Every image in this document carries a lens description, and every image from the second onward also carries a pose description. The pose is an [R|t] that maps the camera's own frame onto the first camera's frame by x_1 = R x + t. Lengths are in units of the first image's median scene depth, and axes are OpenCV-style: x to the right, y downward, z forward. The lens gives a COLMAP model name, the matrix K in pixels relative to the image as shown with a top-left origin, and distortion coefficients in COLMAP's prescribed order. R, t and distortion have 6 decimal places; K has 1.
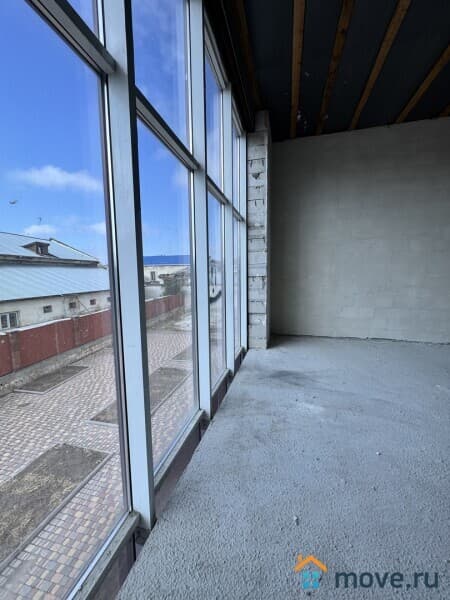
lens RADIAL K [[239.4, 0, 224.7], [0, 239.4, 300.2], [0, 0, 1]] dist [-0.003770, 0.000831]
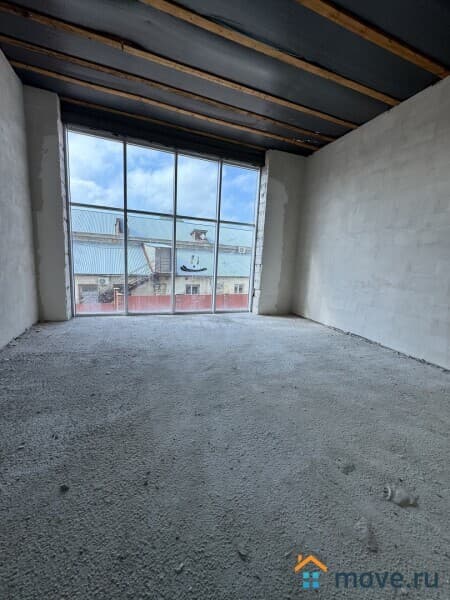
lens RADIAL K [[239.4, 0, 225.6], [0, 239.4, 299.8], [0, 0, 1]] dist [-0.003770, 0.000831]
pose [[0.580629, 0.171313, -0.795941, 1.209855], [-0.145710, 0.983694, 0.105430, -0.008665], [0.801024, 0.054761, 0.596123, -0.027262]]
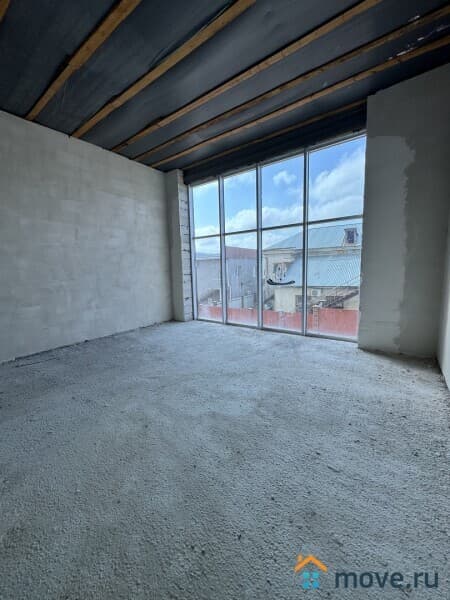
lens RADIAL K [[239.4, 0, 225.1], [0, 239.4, 300.1], [0, 0, 1]] dist [-0.003770, 0.000831]
pose [[-0.363086, 0.141002, -0.921025, 1.238956], [-0.066008, 0.982107, 0.176375, -0.121426], [0.929415, 0.124834, -0.347282, 0.819685]]
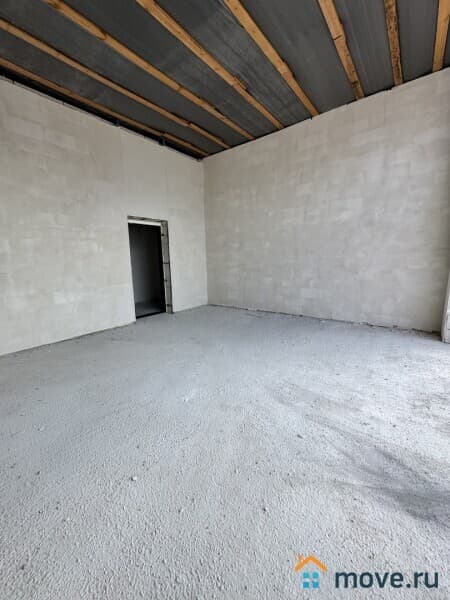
lens RADIAL K [[239.4, 0, 226.5], [0, 239.4, 300.0], [0, 0, 1]] dist [-0.003770, 0.000831]
pose [[-0.918934, -0.037571, 0.392618, 0.306096], [0.073699, 0.961562, 0.264512, -0.119669], [-0.387464, 0.272004, -0.880843, 1.062902]]
